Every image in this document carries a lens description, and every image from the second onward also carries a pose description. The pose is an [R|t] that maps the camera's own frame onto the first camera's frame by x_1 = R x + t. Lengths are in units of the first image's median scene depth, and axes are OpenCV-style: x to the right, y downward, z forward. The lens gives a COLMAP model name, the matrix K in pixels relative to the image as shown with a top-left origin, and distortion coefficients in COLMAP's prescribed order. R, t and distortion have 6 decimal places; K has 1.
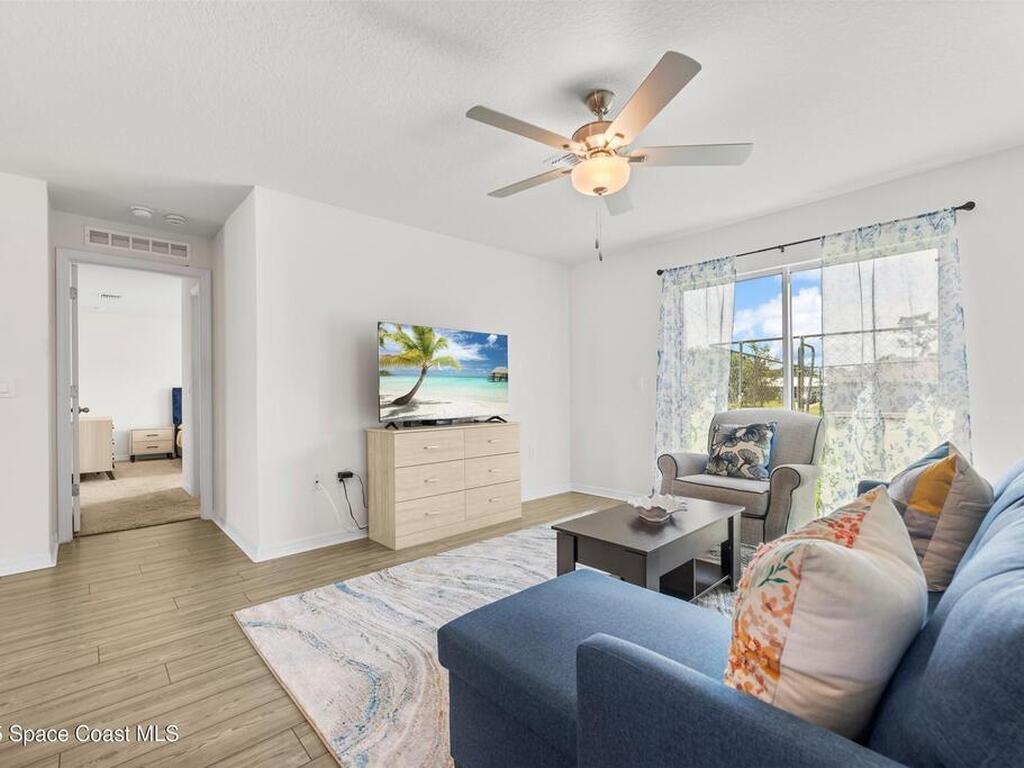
lens RADIAL K [[472.4, 0, 513.3], [0, 472.4, 392.2], [0, 0, 1]] dist [0.008472, 0.000392]
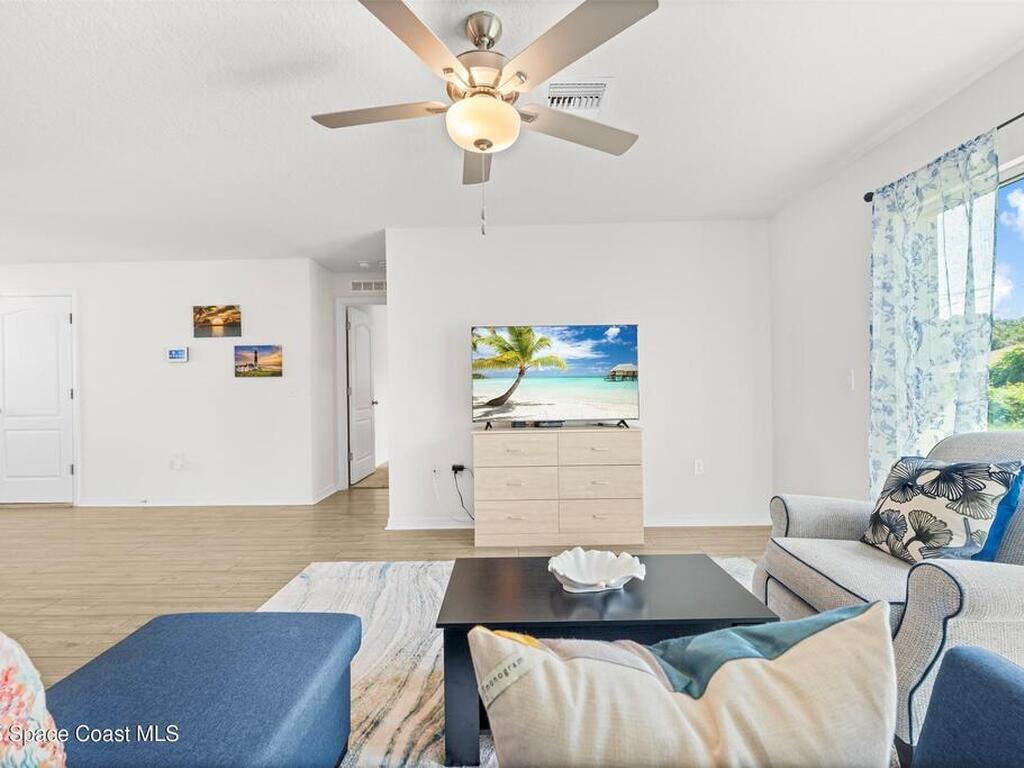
lens RADIAL K [[450.1, 0, 516.2], [0, 450.1, 385.0], [0, 0, 1]] dist [0.014308, -0.000171]
pose [[0.733883, -0.006967, -0.679240, 0.450027], [0.005088, 0.999976, -0.004760, -0.014163], [0.679257, 0.000038, 0.733901, 0.303826]]
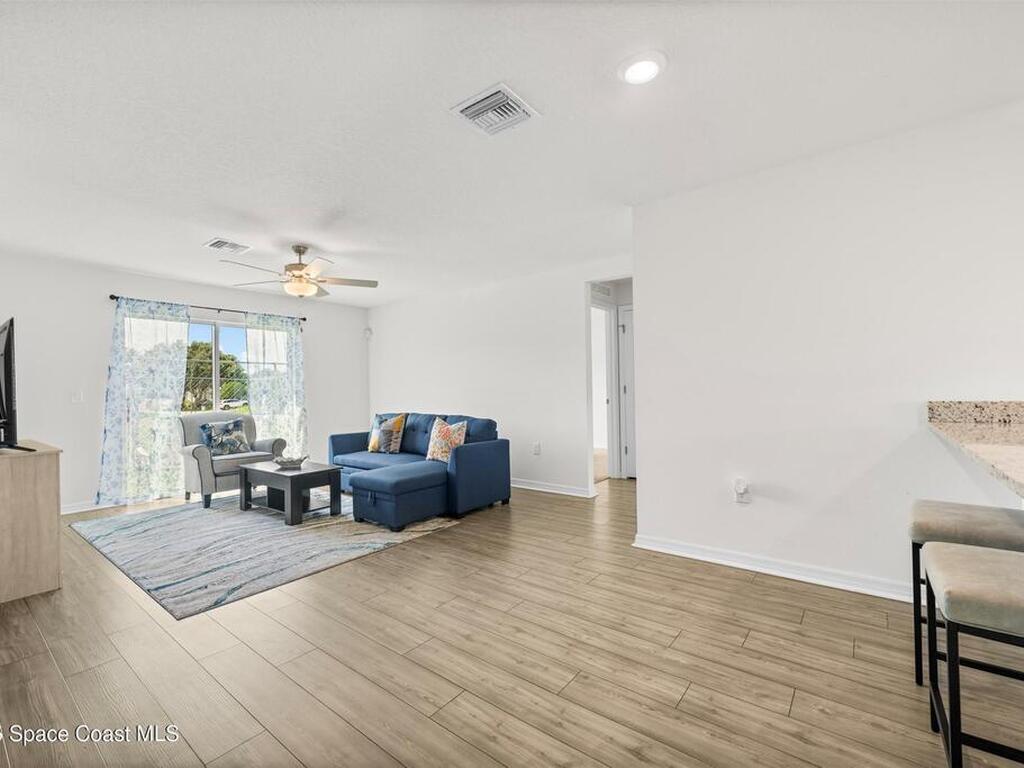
lens RADIAL K [[454.4, 0, 512.0], [0, 454.4, 384.0], [0, 0, 1]] dist [0.000522, -0.000273]
pose [[-0.161790, 0.027821, 0.986433, -1.096604], [0.018914, 0.999506, -0.025088, -0.000673], [-0.986644, 0.014598, -0.162237, 0.284825]]
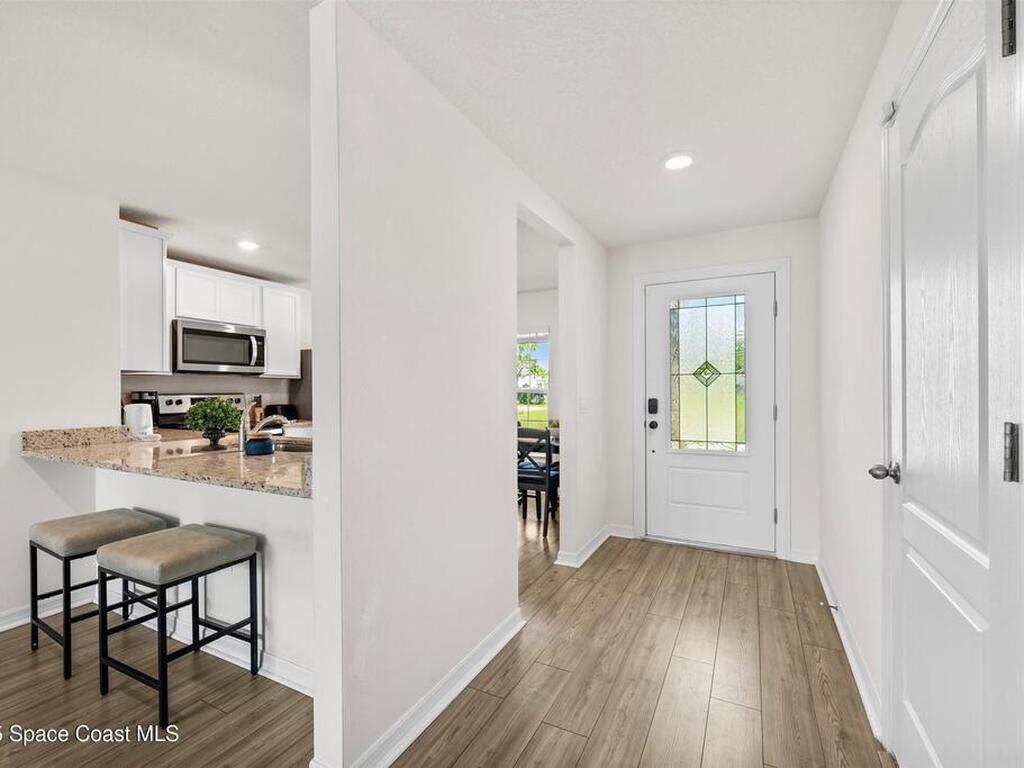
lens RADIAL K [[472.4, 0, 513.3], [0, 472.4, 392.2], [0, 0, 1]] dist [0.008472, 0.000392]
pose [[-0.940650, 0.017134, -0.338944, -1.006368], [0.015259, 0.999850, 0.008197, -0.034832], [0.339034, 0.002538, -0.940771, 0.521008]]
